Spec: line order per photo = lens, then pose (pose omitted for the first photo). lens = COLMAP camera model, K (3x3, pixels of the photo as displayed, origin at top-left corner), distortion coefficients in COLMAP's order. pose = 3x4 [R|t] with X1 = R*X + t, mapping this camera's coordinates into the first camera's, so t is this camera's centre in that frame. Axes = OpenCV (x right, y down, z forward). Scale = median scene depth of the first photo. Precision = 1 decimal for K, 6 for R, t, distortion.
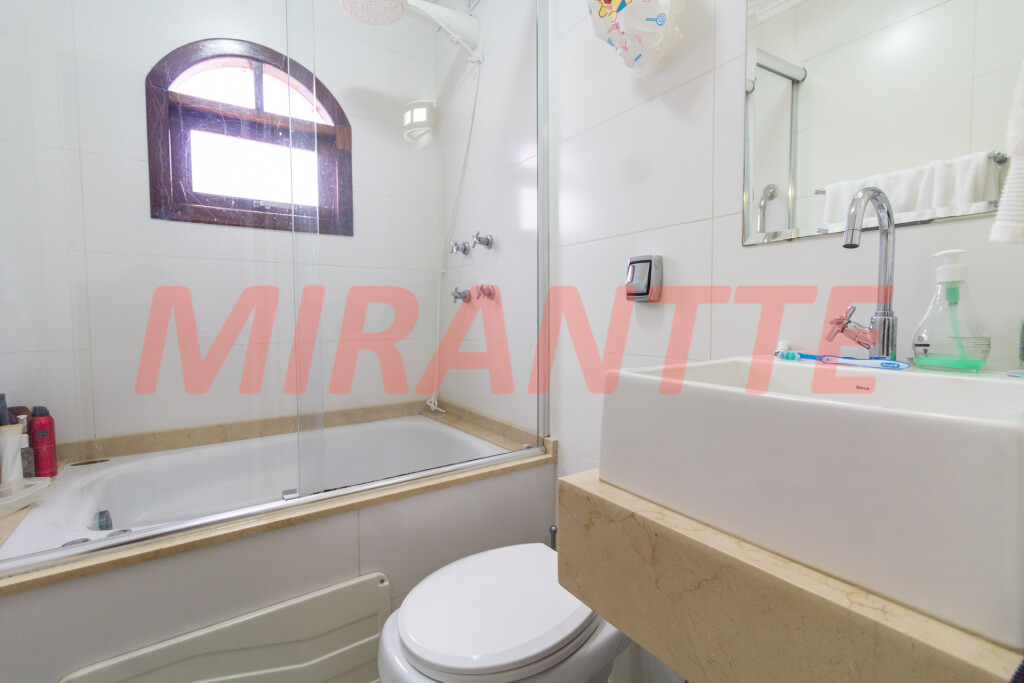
lens RADIAL K [[473.1, 0, 512.2], [0, 473.1, 339.9], [0, 0, 1]] dist [-0.000157, 0.000874]
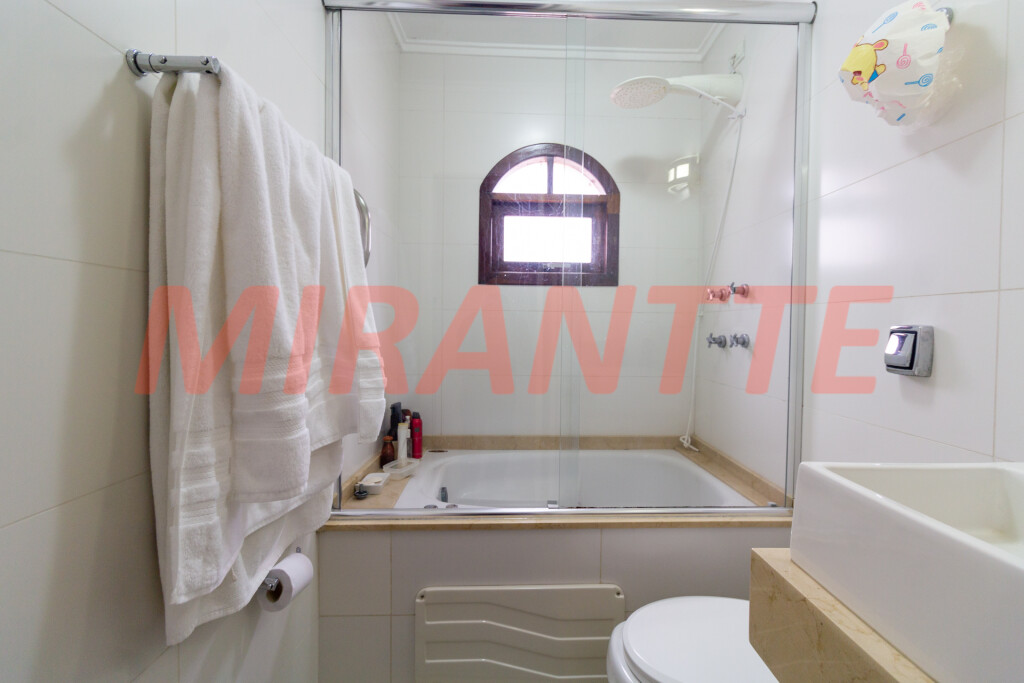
lens RADIAL K [[473.1, 0, 512.2], [0, 473.1, 339.9], [0, 0, 1]] dist [-0.000157, 0.000874]
pose [[0.838701, 0.028914, -0.543823, 0.108896], [-0.044599, 0.998882, -0.015674, -0.082207], [0.542762, 0.037399, 0.839053, -0.142919]]
